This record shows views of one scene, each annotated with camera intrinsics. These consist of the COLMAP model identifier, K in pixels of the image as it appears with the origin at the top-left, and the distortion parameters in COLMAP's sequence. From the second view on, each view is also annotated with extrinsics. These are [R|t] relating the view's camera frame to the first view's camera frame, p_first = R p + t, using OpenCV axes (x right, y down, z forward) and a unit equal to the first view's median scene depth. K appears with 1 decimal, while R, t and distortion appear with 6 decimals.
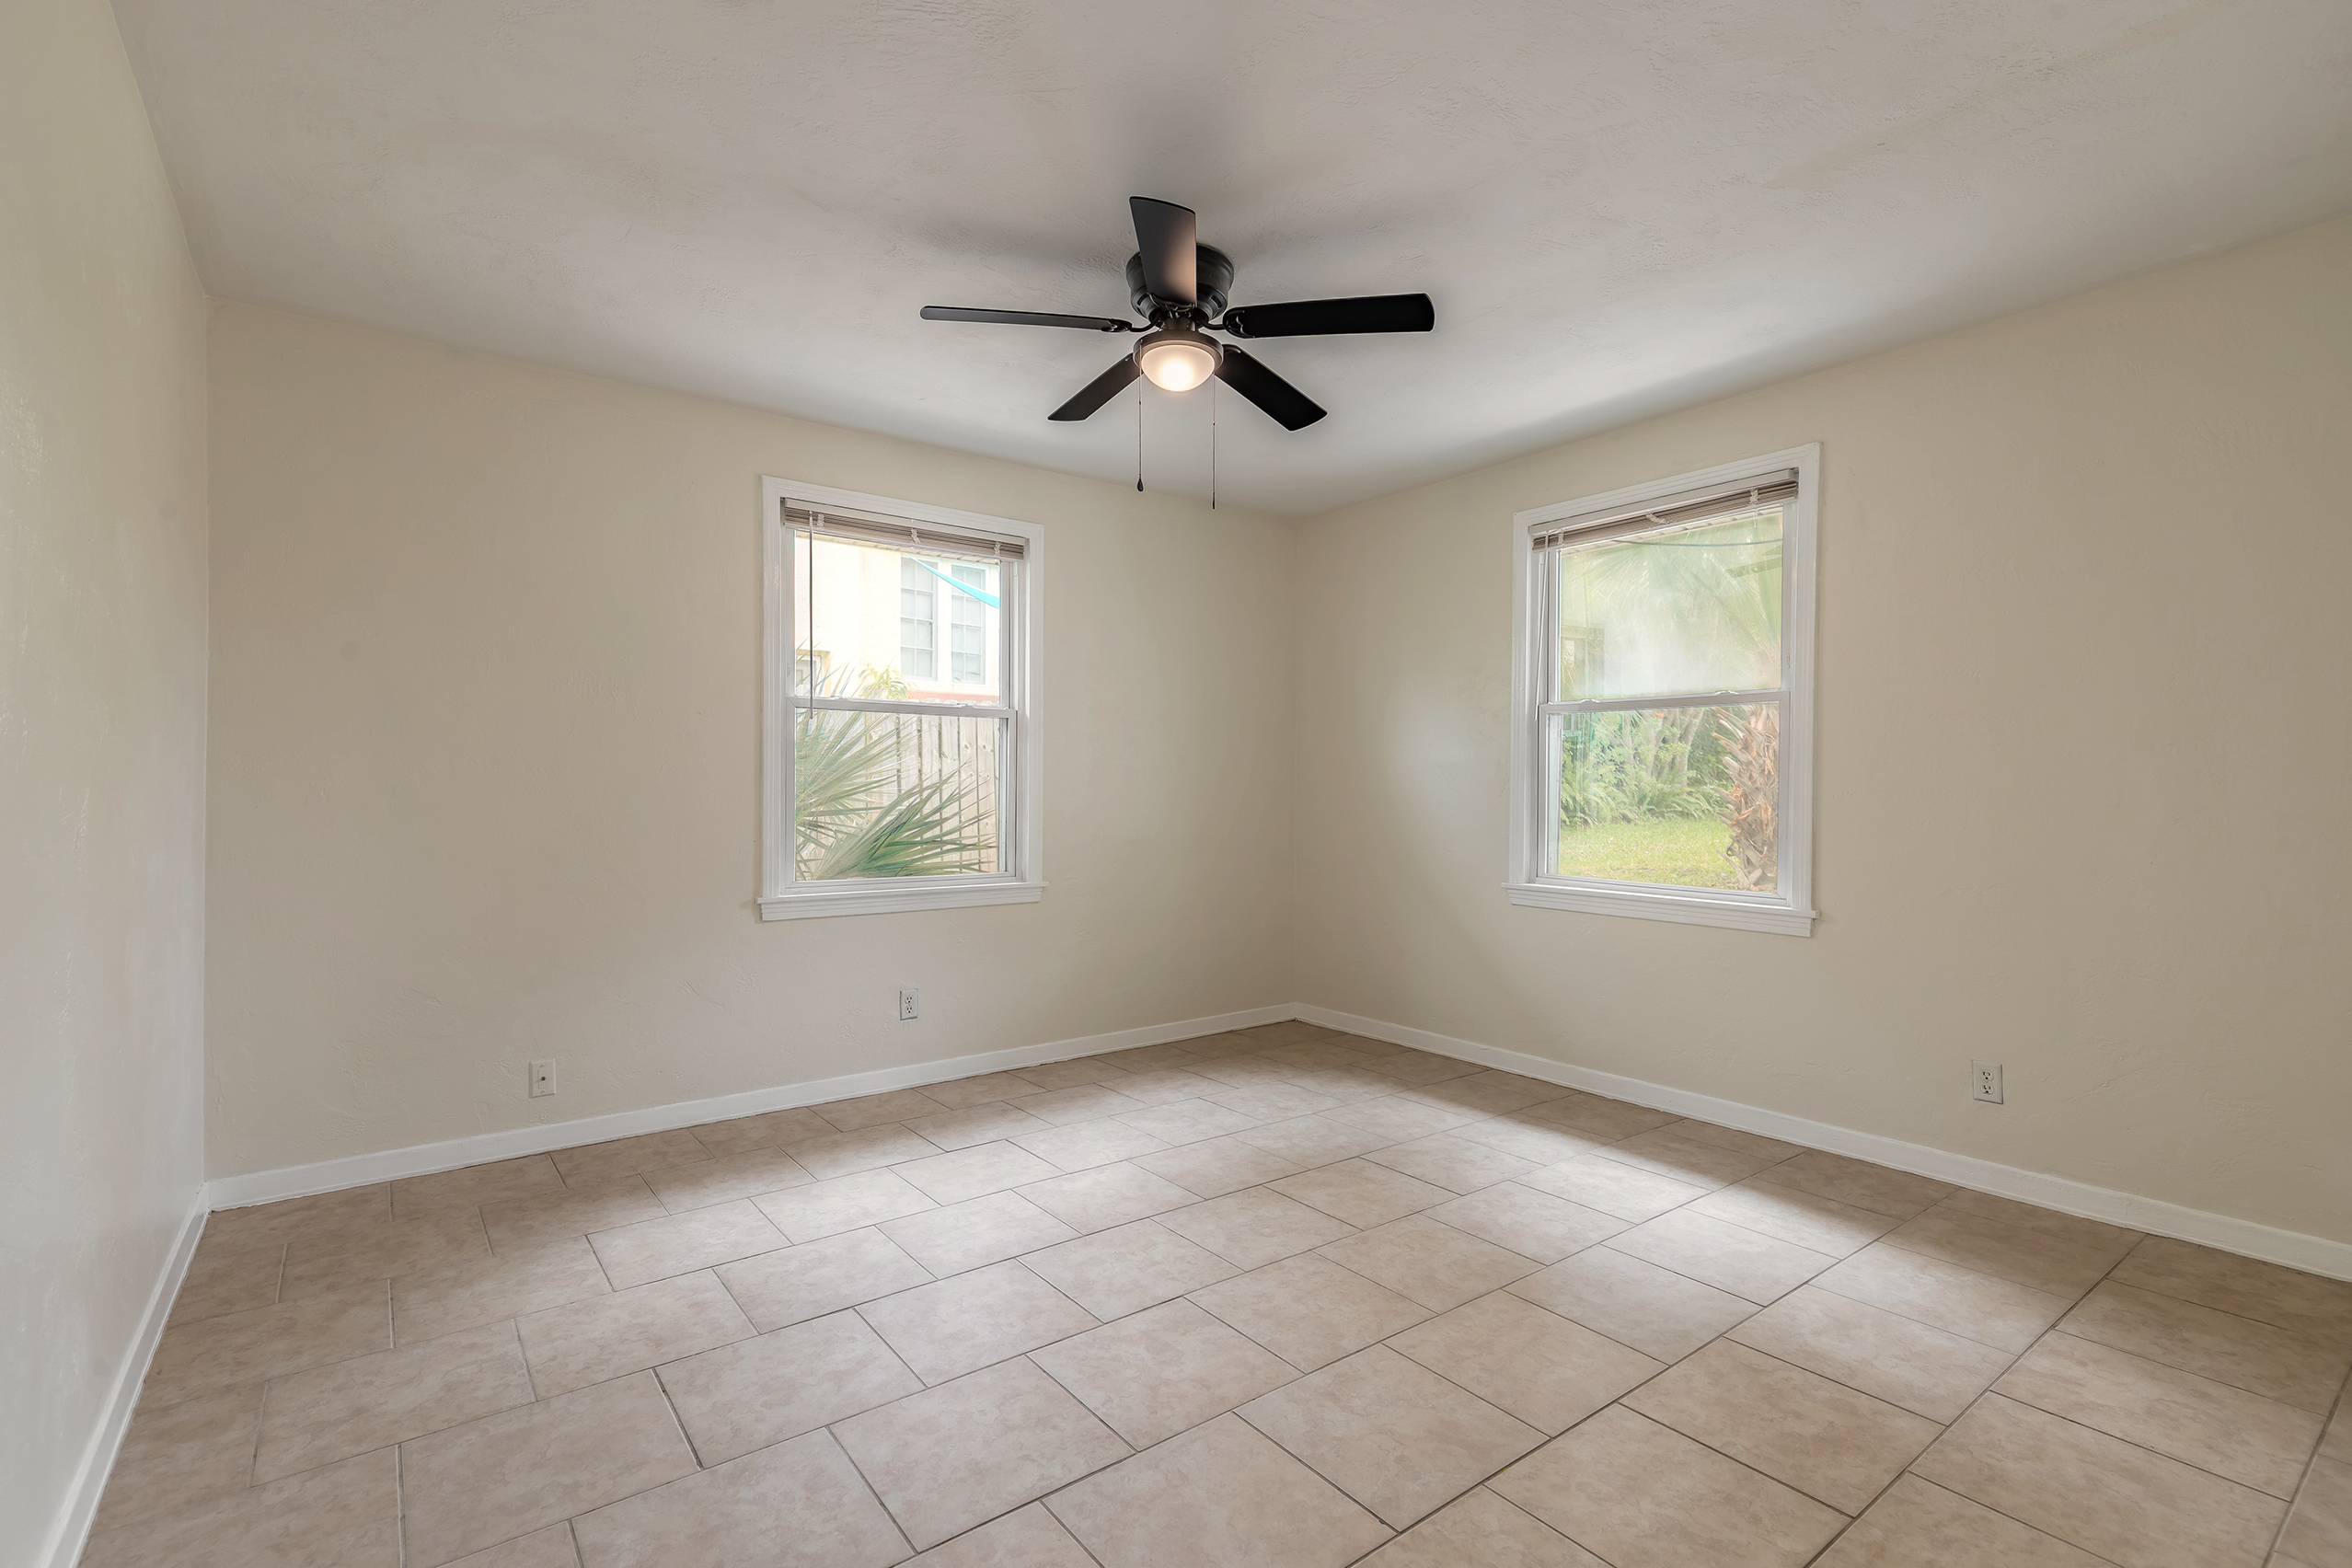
lens RADIAL K [[1060.0, 0, 1183.3], [0, 1060.0, 784.7], [0, 0, 1]] dist [0.008824, -0.001436]
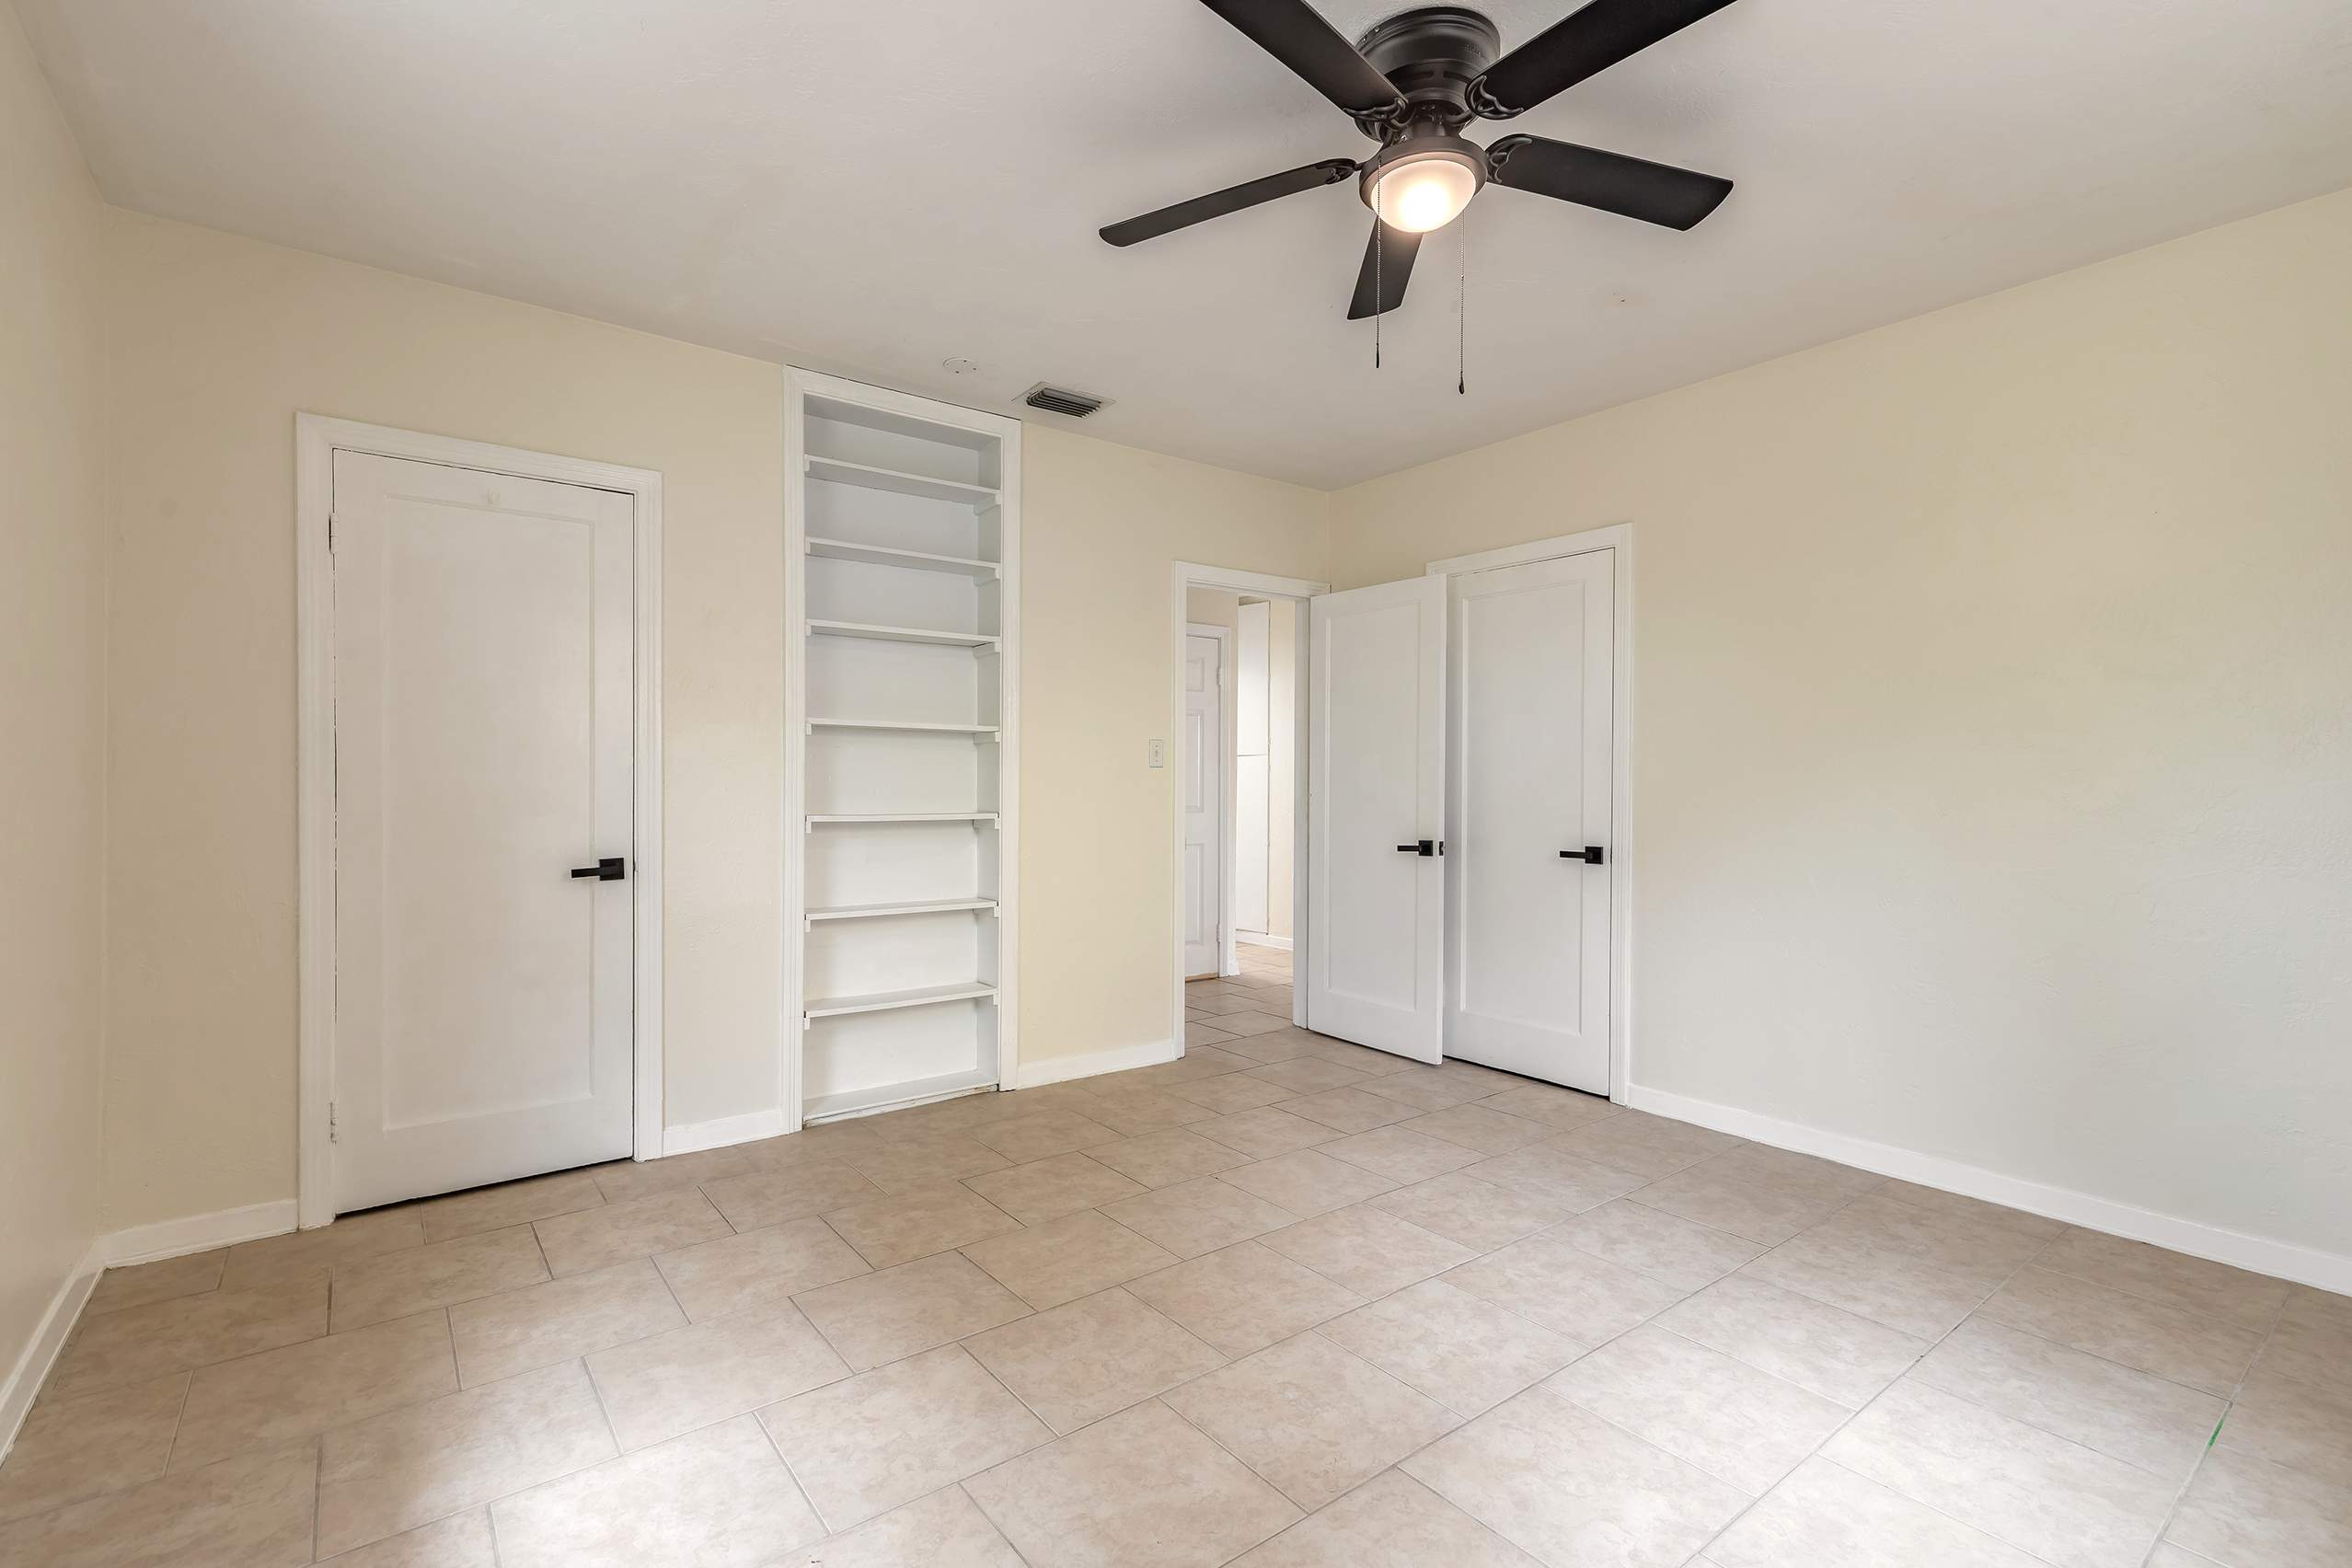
lens RADIAL K [[1060.0, 0, 1176.4], [0, 1060.0, 788.5], [0, 0, 1]] dist [0.008824, -0.001436]
pose [[-0.999970, -0.006847, -0.003684, 0.187493], [-0.006836, 0.999972, -0.002965, 0.013682], [0.003704, -0.002939, -0.999989, 1.989633]]
